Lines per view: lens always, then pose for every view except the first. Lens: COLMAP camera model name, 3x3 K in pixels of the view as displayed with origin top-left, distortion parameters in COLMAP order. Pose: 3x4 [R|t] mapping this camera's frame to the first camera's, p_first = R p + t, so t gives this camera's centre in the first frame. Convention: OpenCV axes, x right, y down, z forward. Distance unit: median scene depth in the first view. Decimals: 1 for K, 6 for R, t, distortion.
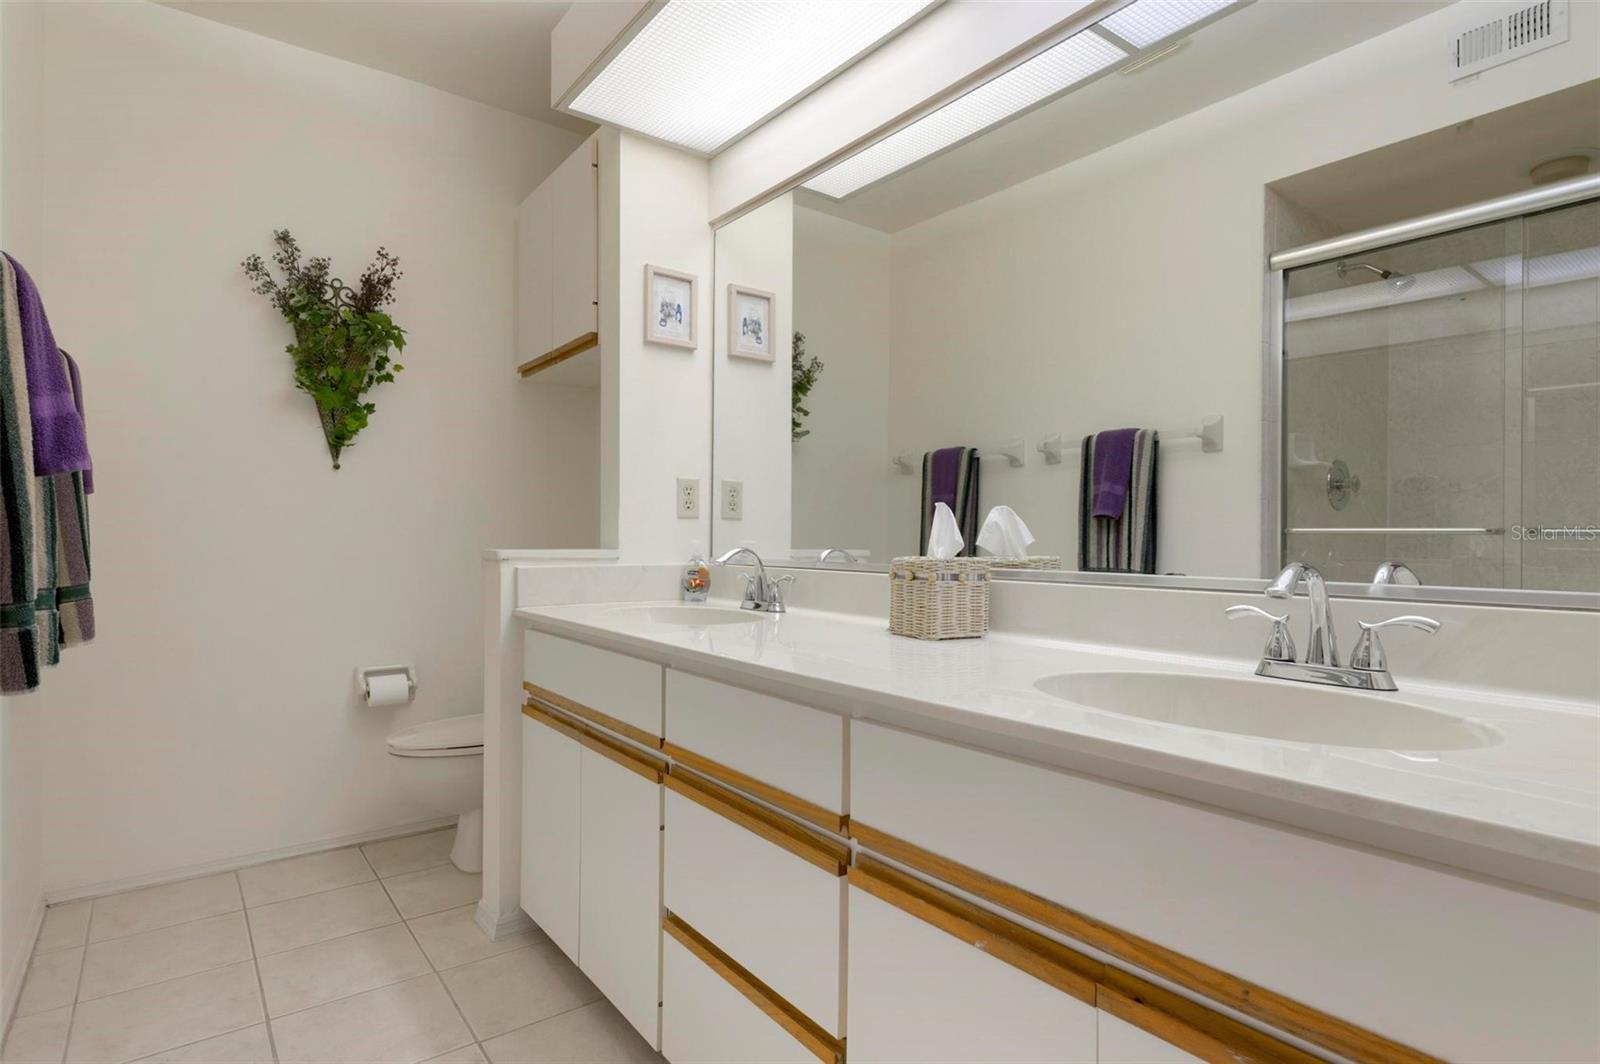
lens RADIAL K [[838.6, 0, 808.1], [0, 838.6, 546.0], [0, 0, 1]] dist [0.003732, -0.009632]
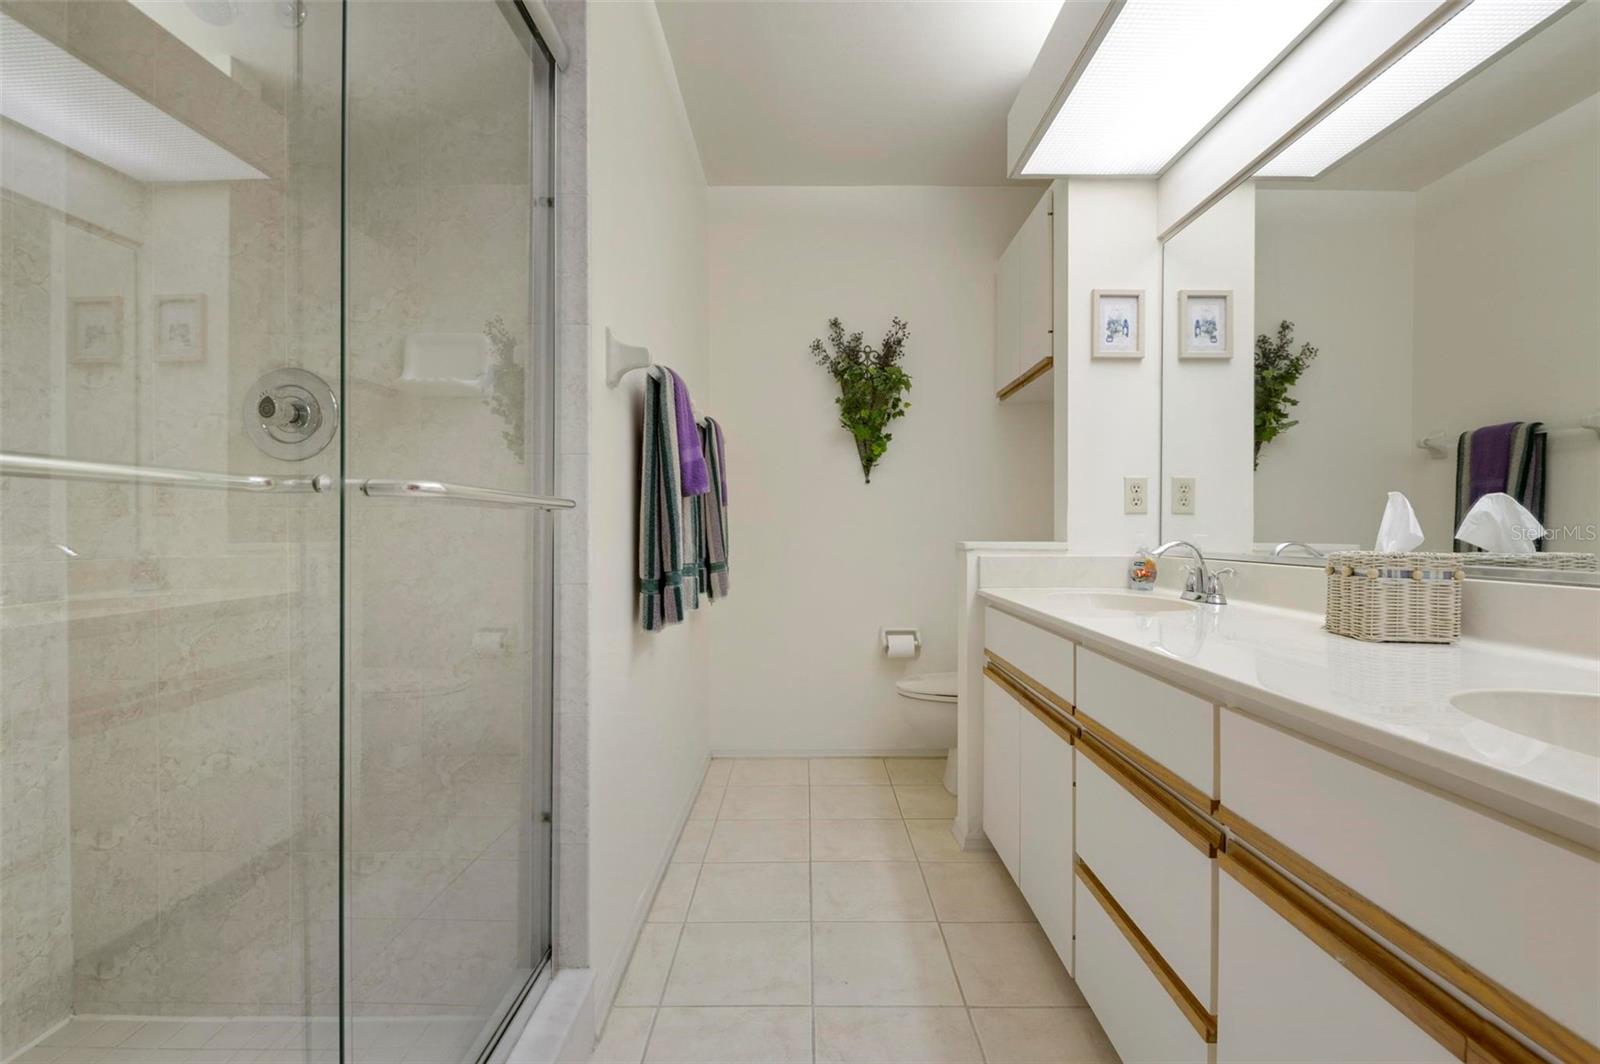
lens RADIAL K [[724.4, 0, 808.9], [0, 724.4, 541.2], [0, 0, 1]] dist [0.002065, -0.010242]
pose [[0.790375, 0.004092, -0.612609, 0.097304], [-0.002662, 0.999991, 0.003245, 0.000610], [0.612617, -0.000934, 0.790379, -0.005211]]
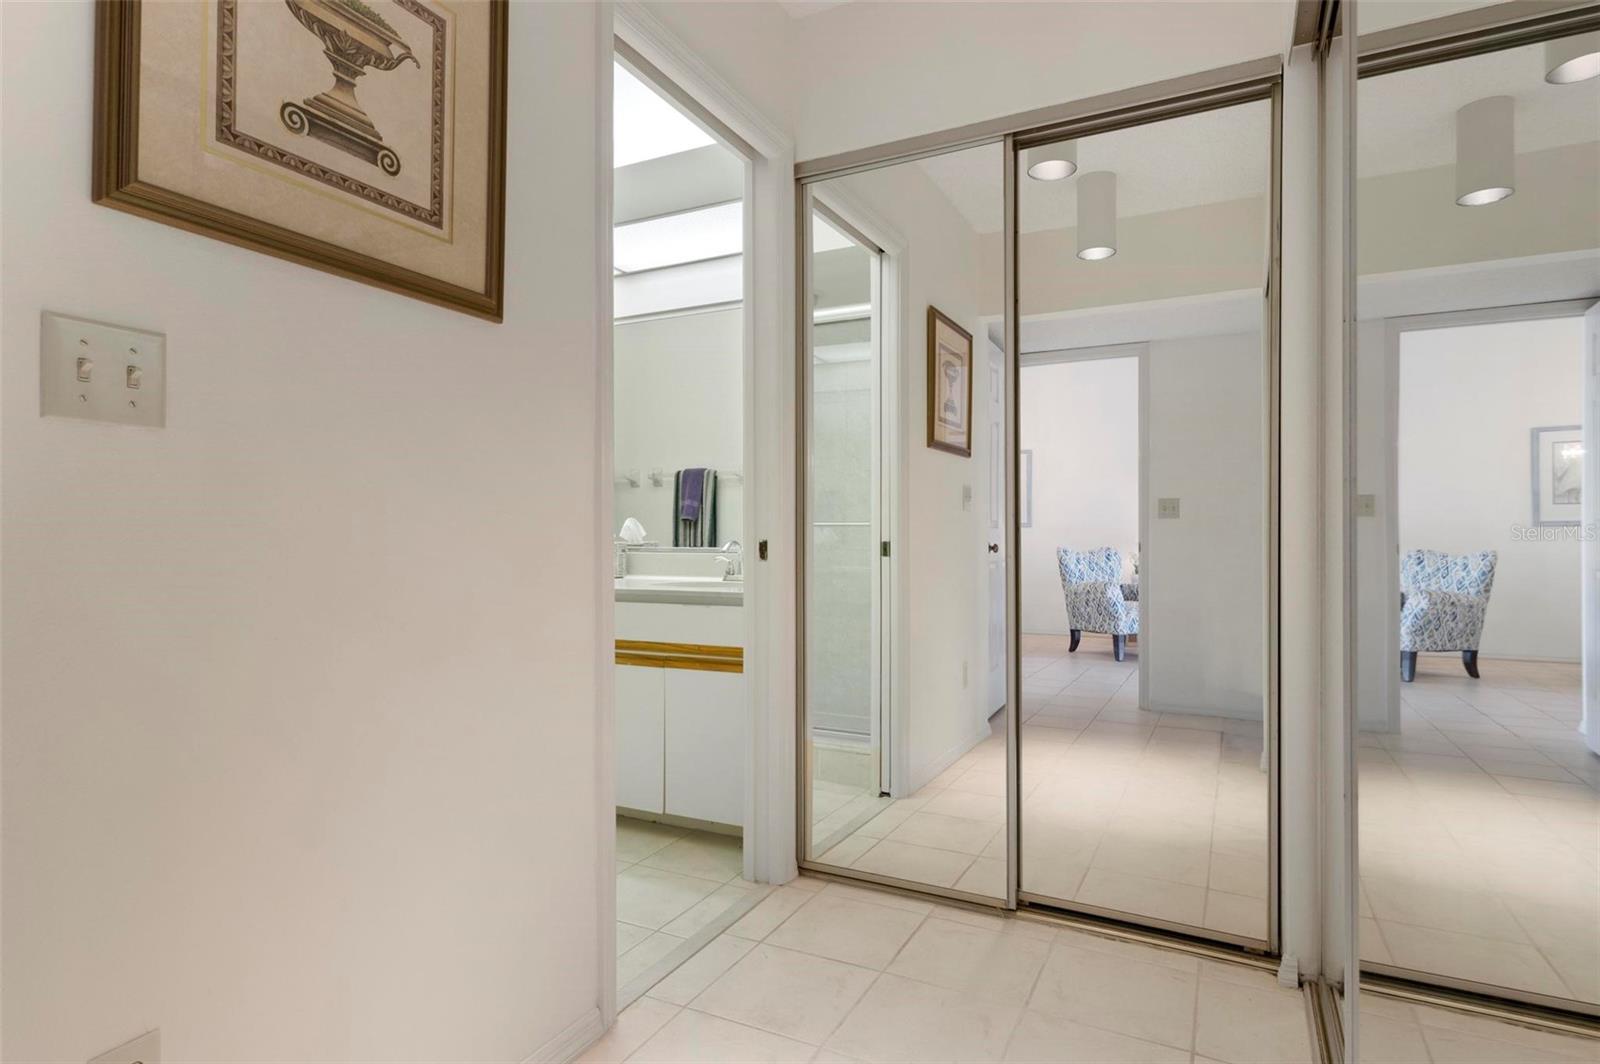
lens RADIAL K [[838.6, 0, 808.1], [0, 838.6, 546.0], [0, 0, 1]] dist [0.003732, -0.009632]
pose [[0.899333, -0.008974, 0.437172, -0.229642], [0.005617, 0.999944, 0.008972, 0.005140], [-0.437228, -0.005613, 0.899333, -0.860375]]
